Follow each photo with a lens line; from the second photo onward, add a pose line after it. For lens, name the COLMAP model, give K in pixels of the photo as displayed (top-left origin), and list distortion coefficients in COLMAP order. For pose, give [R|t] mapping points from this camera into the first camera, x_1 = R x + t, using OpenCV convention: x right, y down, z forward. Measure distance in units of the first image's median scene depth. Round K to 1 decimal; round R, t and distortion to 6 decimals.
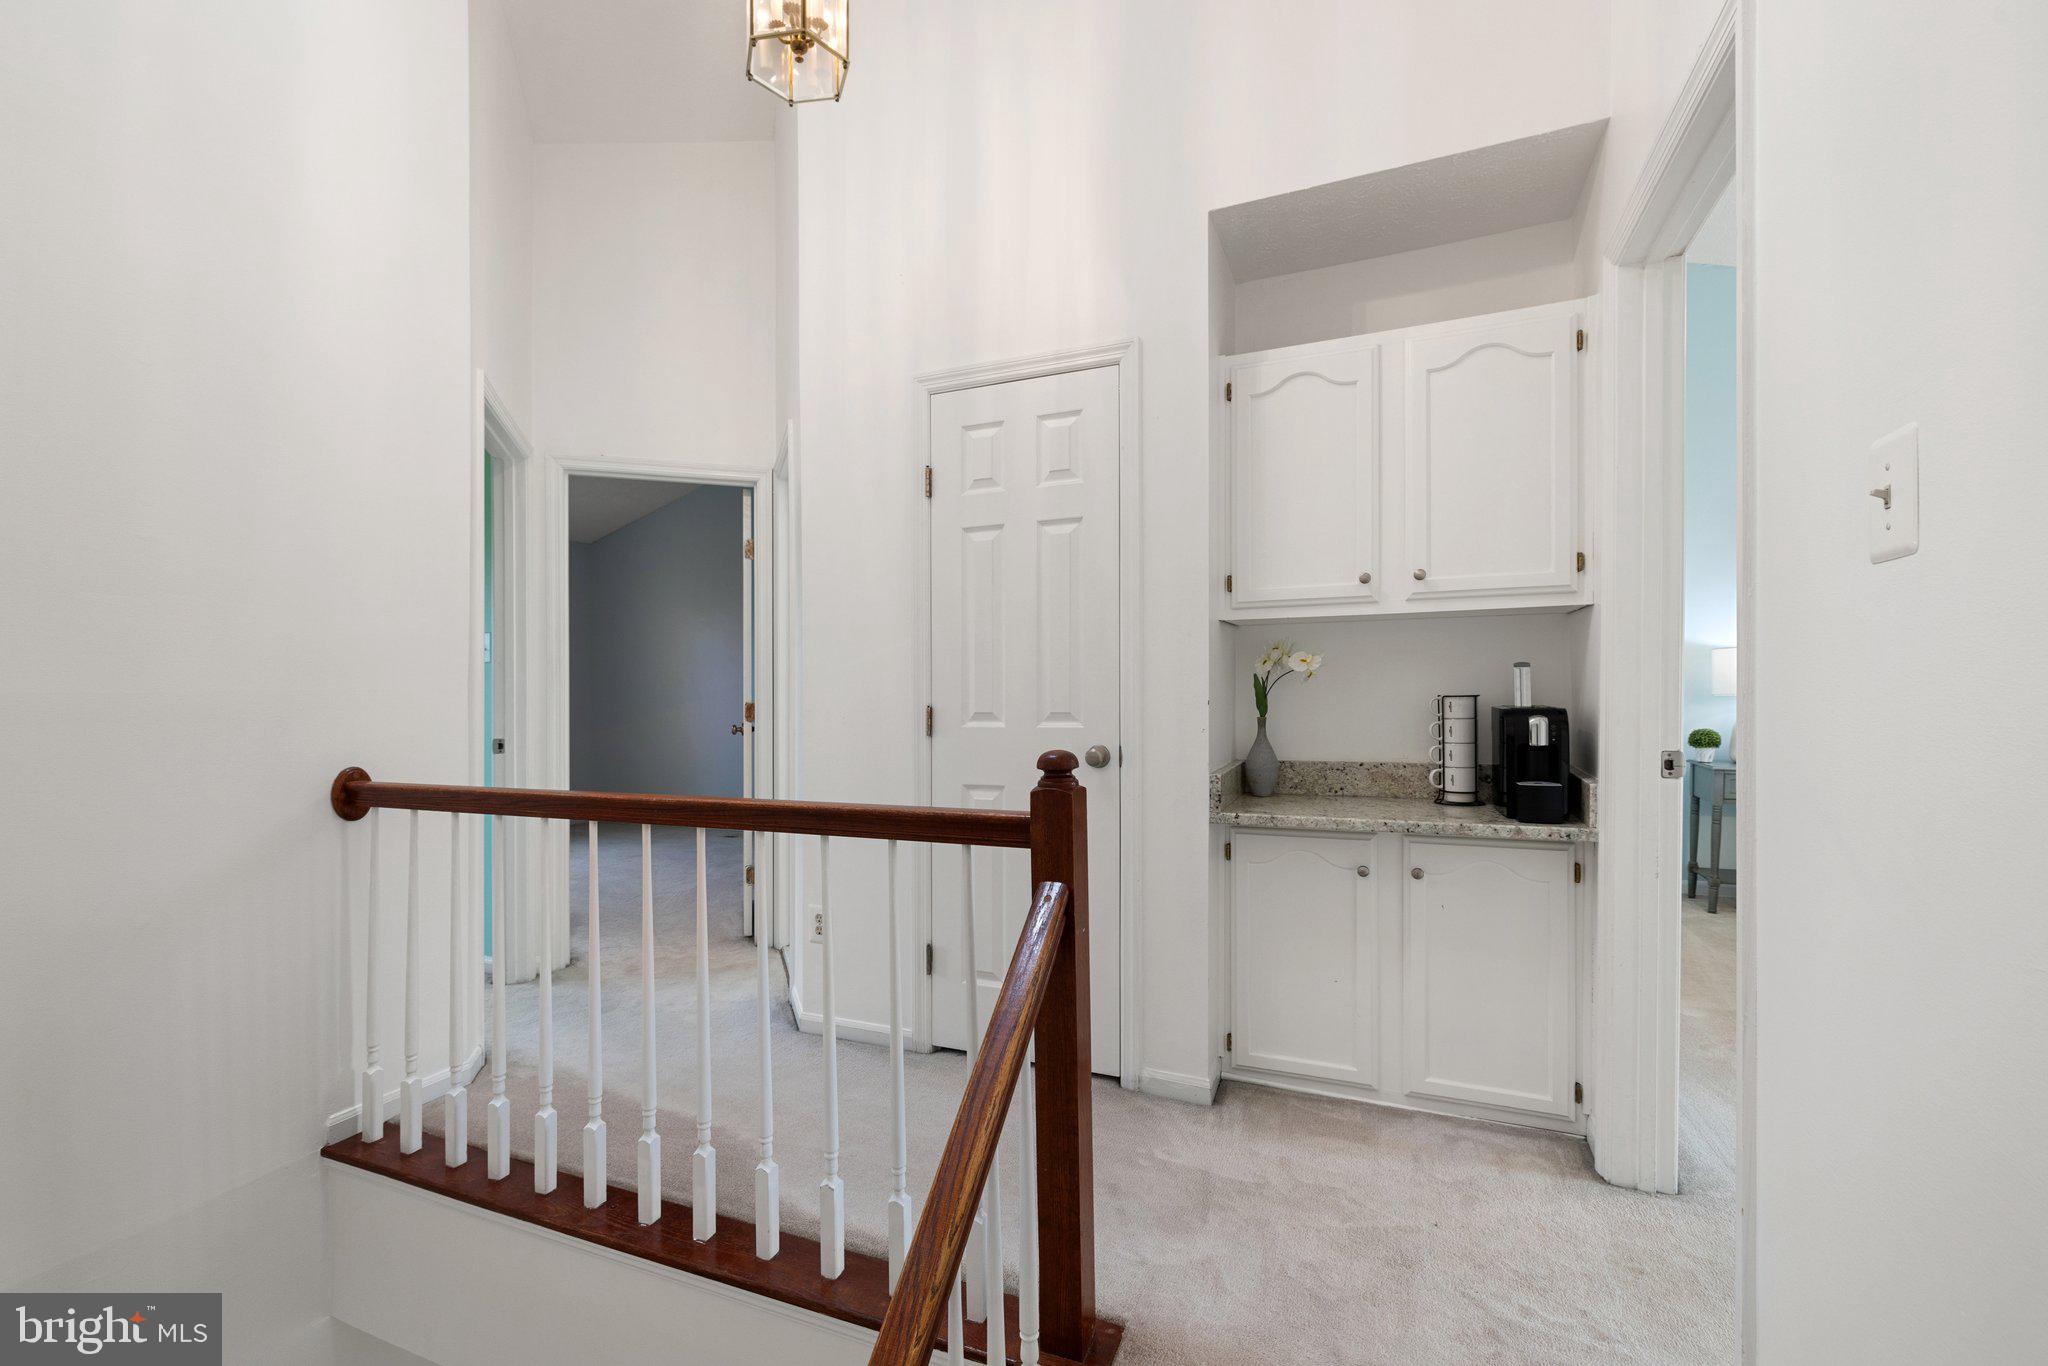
lens RADIAL K [[860.6, 0, 1014.2], [0, 860.6, 675.0], [0, 0, 1]] dist [0.000167, 0.000114]
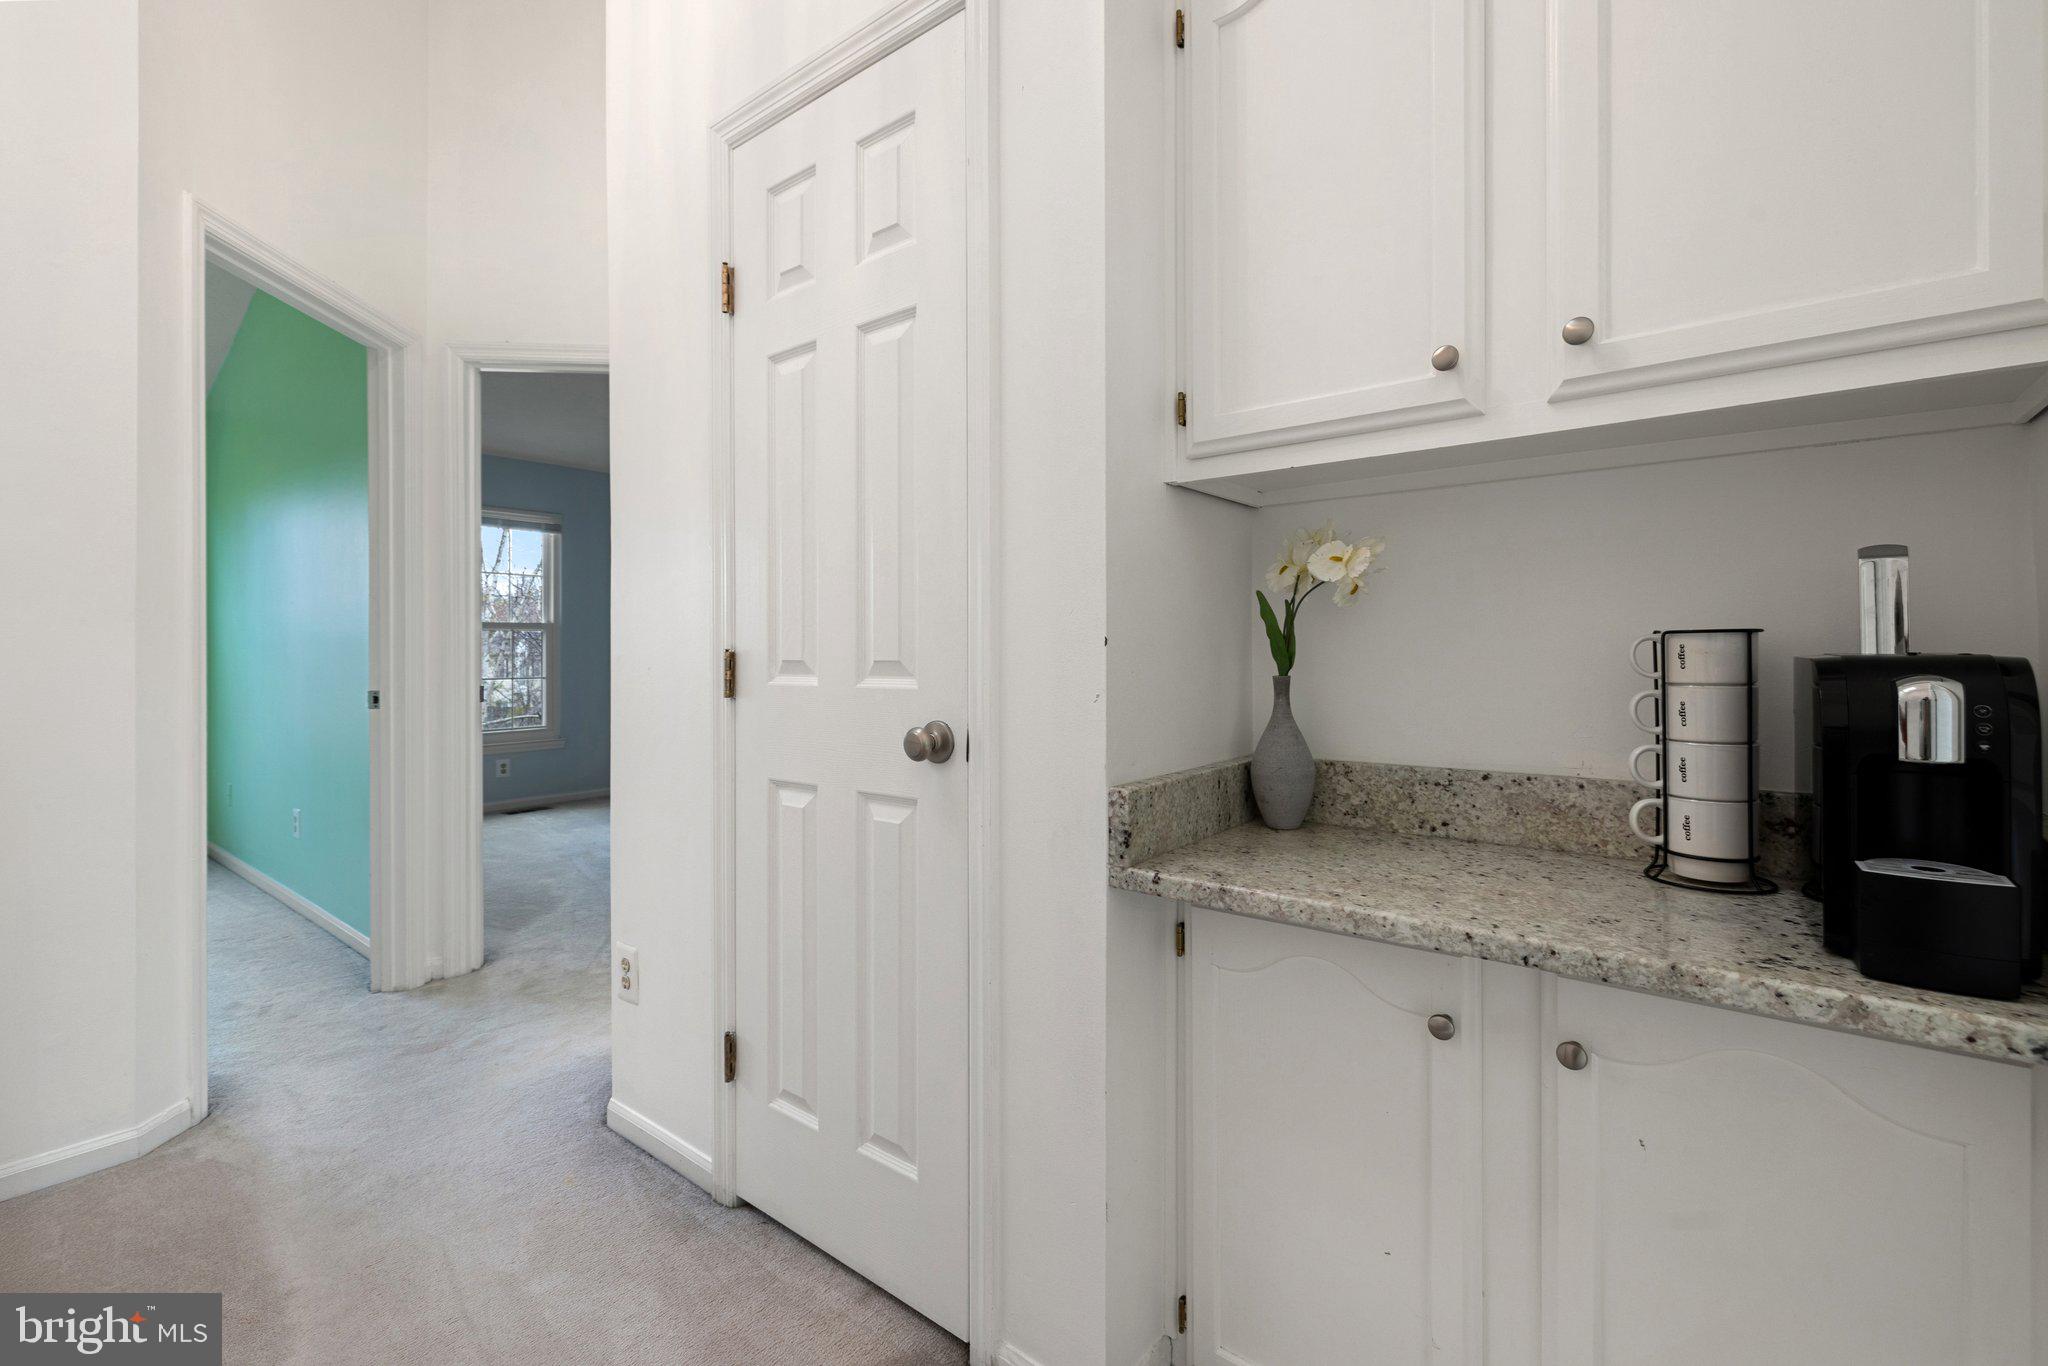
lens RADIAL K [[883.6, 0, 1025.5], [0, 883.6, 635.2], [0, 0, 1]] dist [0.000147, -0.000104]
pose [[0.966001, 0.004095, -0.258504, 0.301035], [-0.005060, 0.999982, -0.003069, 0.029127], [0.258487, 0.004273, 0.966005, 0.484214]]
